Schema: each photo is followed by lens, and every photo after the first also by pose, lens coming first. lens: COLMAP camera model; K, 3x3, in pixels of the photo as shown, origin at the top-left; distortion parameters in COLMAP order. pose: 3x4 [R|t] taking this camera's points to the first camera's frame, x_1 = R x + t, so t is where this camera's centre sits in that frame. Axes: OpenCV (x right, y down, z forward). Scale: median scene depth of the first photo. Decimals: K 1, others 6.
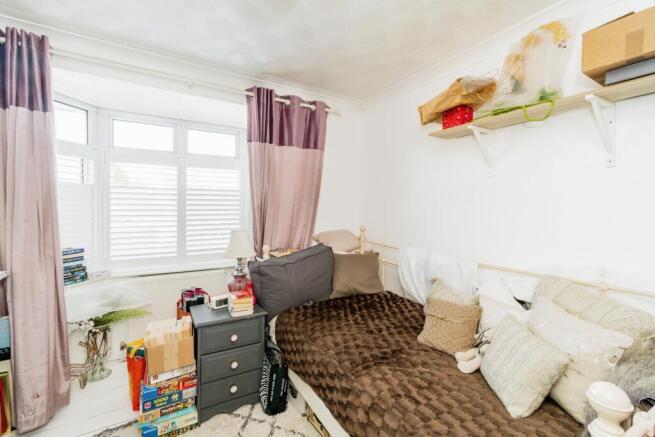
lens RADIAL K [[293.9, 0, 329.8], [0, 293.9, 215.6], [0, 0, 1]] dist [-0.001154, -0.000949]
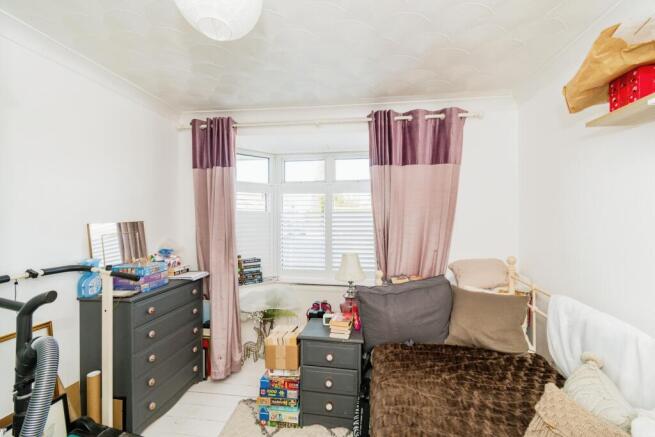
lens RADIAL K [[293.9, 0, 327.5], [0, 293.9, 219.2], [0, 0, 1]] dist [-0.001154, -0.000949]
pose [[0.763440, -0.005580, -0.645855, 0.298718], [-0.014188, 0.999577, -0.025407, -0.044592], [0.645723, 0.028560, 0.763038, 0.150540]]
